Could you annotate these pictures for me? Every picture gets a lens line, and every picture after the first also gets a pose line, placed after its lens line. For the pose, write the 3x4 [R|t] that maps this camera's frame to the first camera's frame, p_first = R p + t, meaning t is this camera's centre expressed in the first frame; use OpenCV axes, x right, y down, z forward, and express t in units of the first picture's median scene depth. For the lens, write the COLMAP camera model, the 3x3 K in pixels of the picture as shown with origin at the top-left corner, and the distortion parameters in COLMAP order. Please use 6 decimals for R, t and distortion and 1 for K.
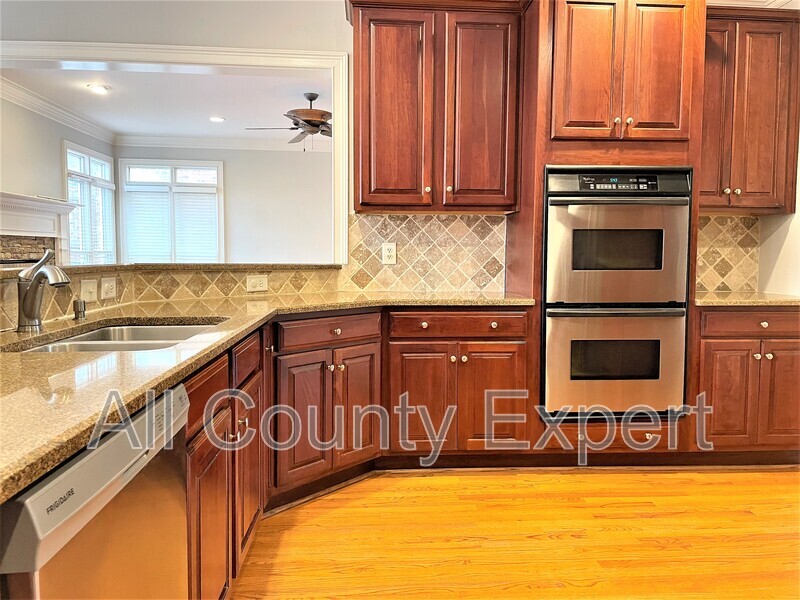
lens RADIAL K [[599.6, 0, 402.7], [0, 599.6, 294.9], [0, 0, 1]] dist [0.082915, -0.094800]
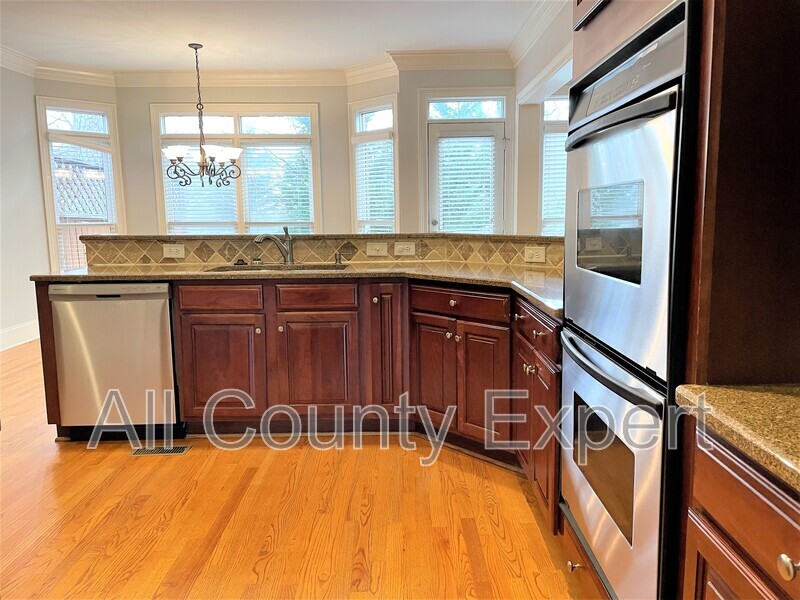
lens RADIAL K [[599.6, 0, 404.5], [0, 599.6, 280.5], [0, 0, 1]] dist [0.082915, -0.094800]
pose [[-0.072015, 0.101524, -0.992223, 0.820724], [-0.059155, 0.992620, 0.105858, -0.072373], [0.995648, 0.066318, -0.065478, 0.856447]]
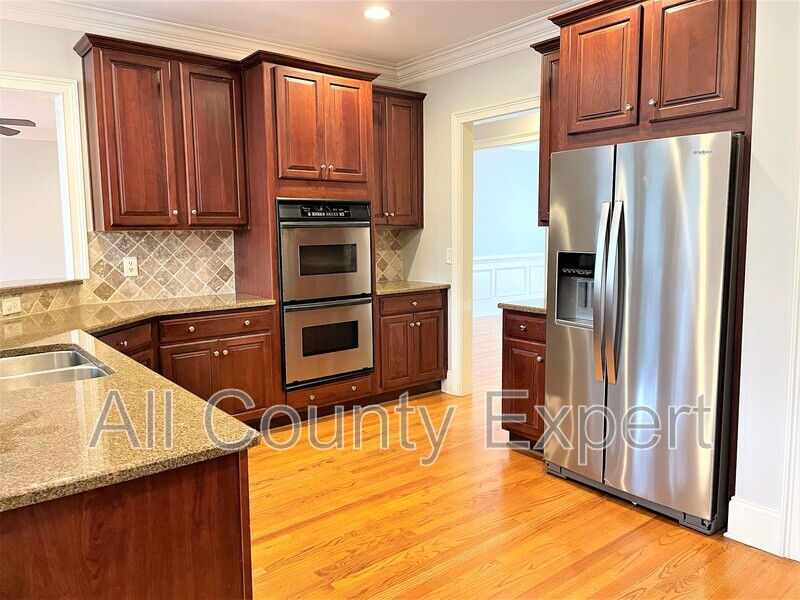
lens RADIAL K [[599.6, 0, 397.5], [0, 599.6, 300.5], [0, 0, 1]] dist [0.082915, -0.094800]
pose [[0.826940, -0.083584, 0.556042, -0.278061], [0.057457, 0.996274, 0.064311, -0.058107], [-0.559346, -0.021233, 0.828662, -0.224961]]
